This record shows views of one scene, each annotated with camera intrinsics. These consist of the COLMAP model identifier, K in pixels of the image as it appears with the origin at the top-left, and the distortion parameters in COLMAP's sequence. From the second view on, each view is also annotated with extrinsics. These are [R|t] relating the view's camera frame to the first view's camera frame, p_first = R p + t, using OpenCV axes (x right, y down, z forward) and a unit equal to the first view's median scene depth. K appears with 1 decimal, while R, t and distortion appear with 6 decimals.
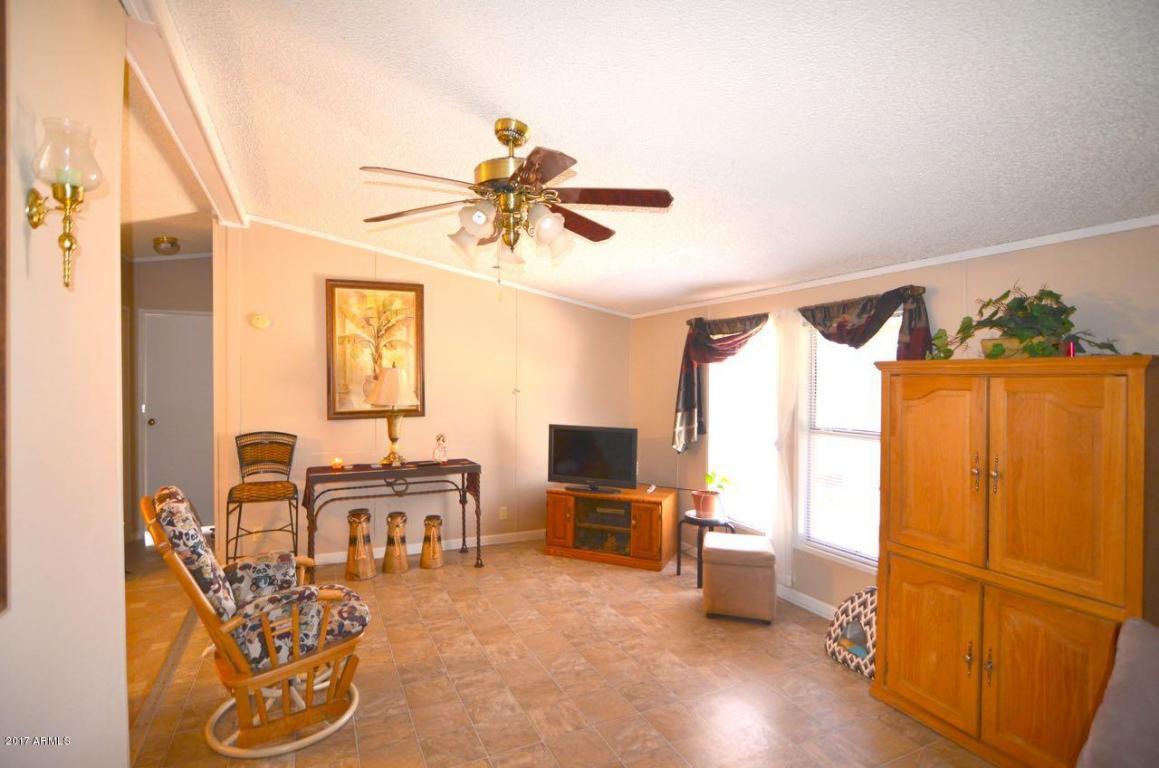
lens RADIAL K [[563.3, 0, 578.1], [0, 563.3, 380.2], [0, 0, 1]] dist [-0.034421, 0.011658]
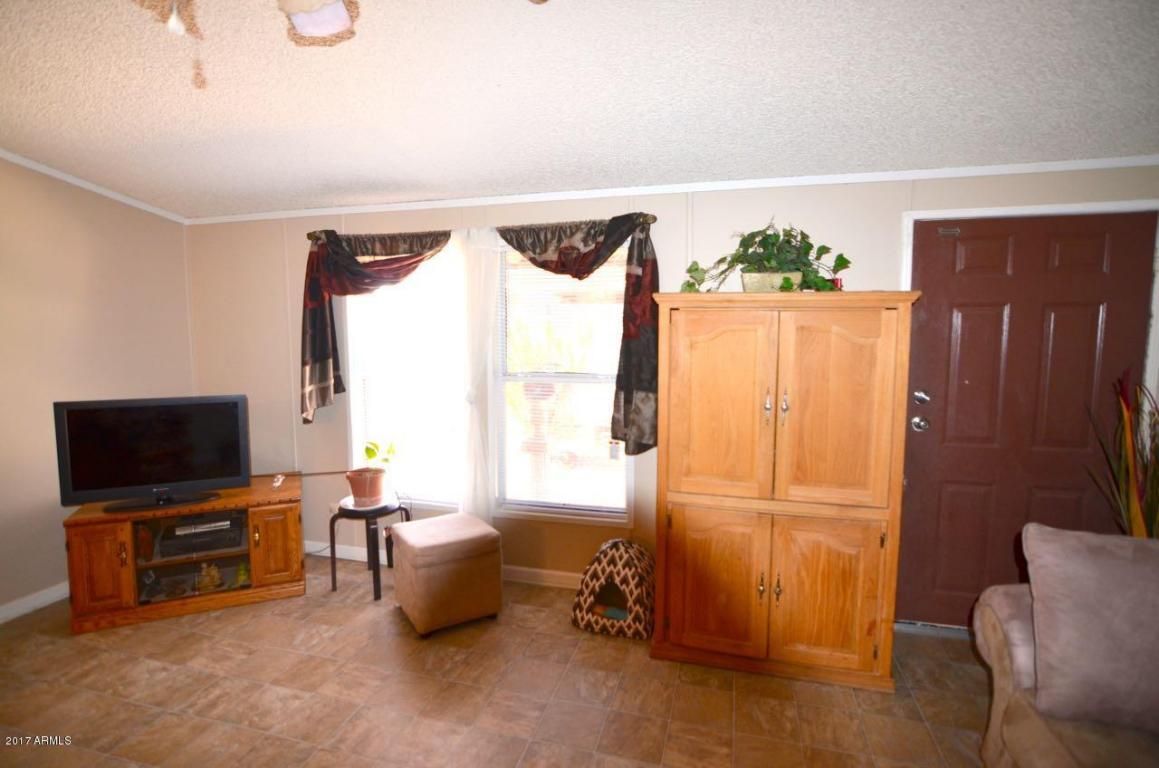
lens RADIAL K [[563.3, 0, 578.1], [0, 563.3, 380.2], [0, 0, 1]] dist [-0.034421, 0.011658]
pose [[0.654703, -0.081862, 0.751440, -0.135983], [0.006070, 0.994656, 0.103069, 0.006525], [-0.755862, -0.062918, 0.651701, 0.320814]]
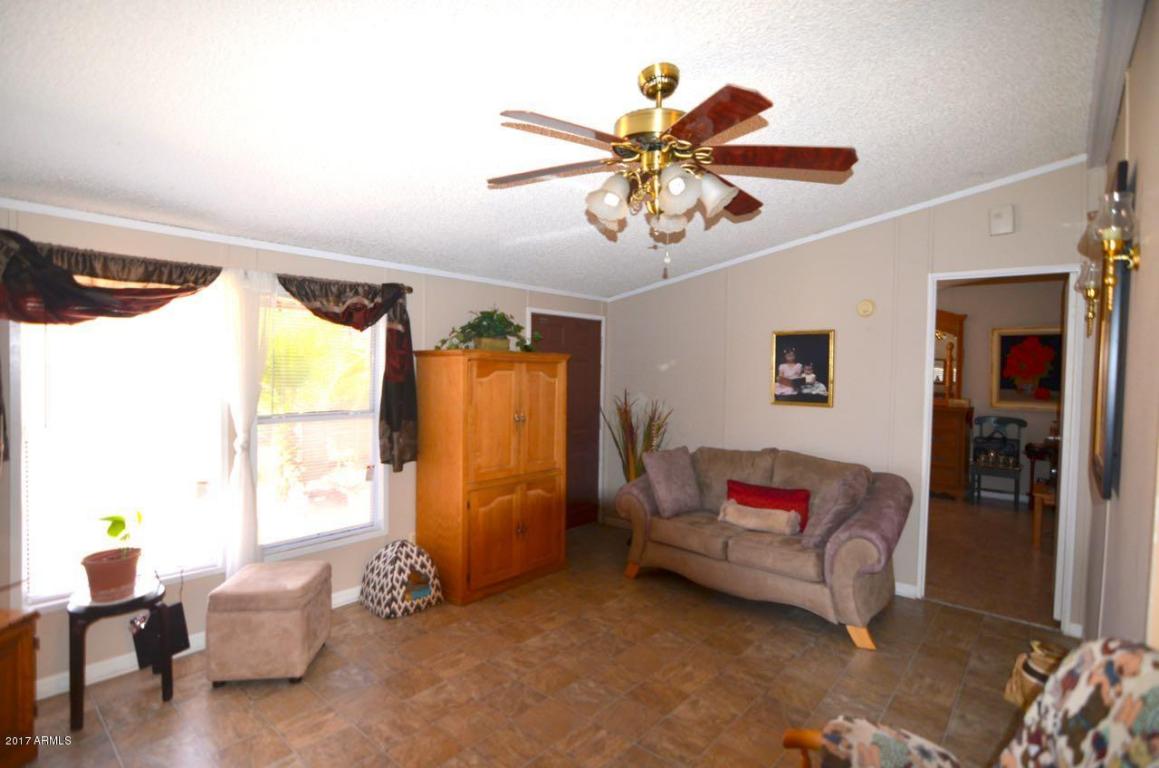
lens RADIAL K [[563.3, 0, 578.1], [0, 563.3, 380.2], [0, 0, 1]] dist [-0.034421, 0.011658]
pose [[-0.394492, -0.032682, 0.918318, -0.478858], [-0.016662, 0.999457, 0.028412, -0.001270], [-0.918748, -0.004093, -0.394822, 0.795147]]
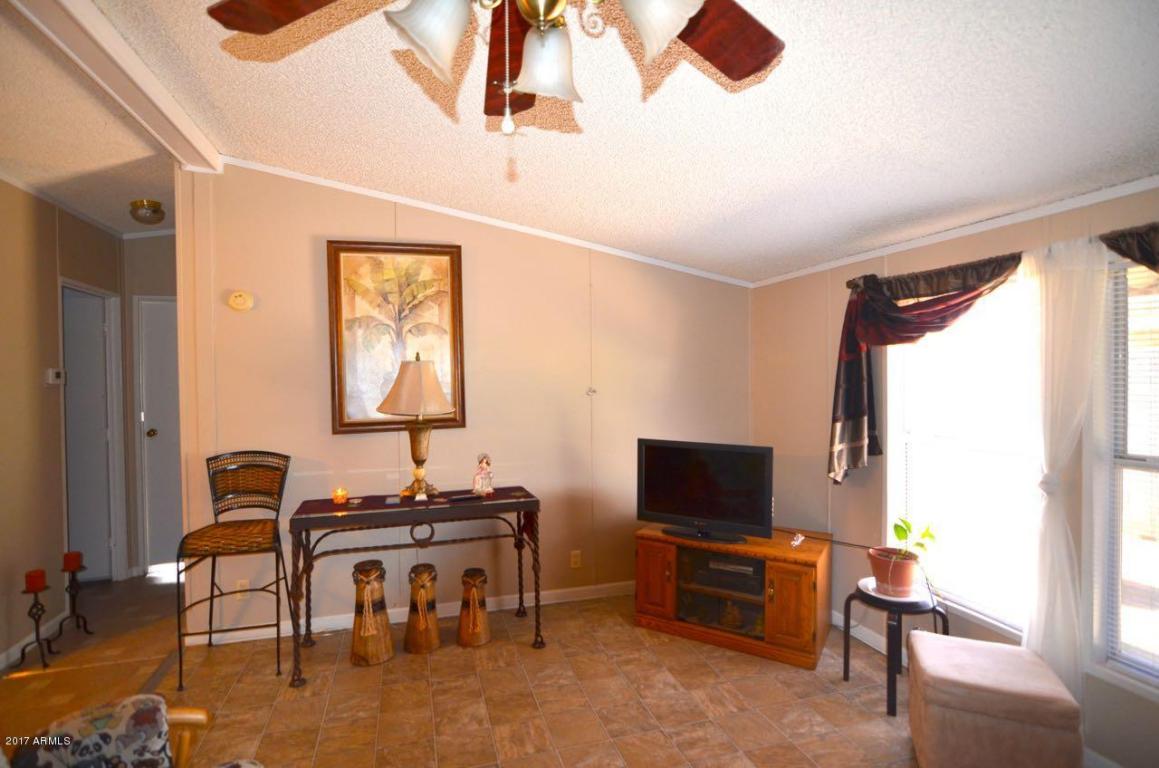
lens RADIAL K [[563.3, 0, 578.1], [0, 563.3, 380.2], [0, 0, 1]] dist [-0.034421, 0.011658]
pose [[0.988683, -0.012556, -0.149491, -0.022761], [0.013750, 0.999881, 0.006959, 0.000228], [0.149386, -0.008936, 0.988739, 0.347288]]
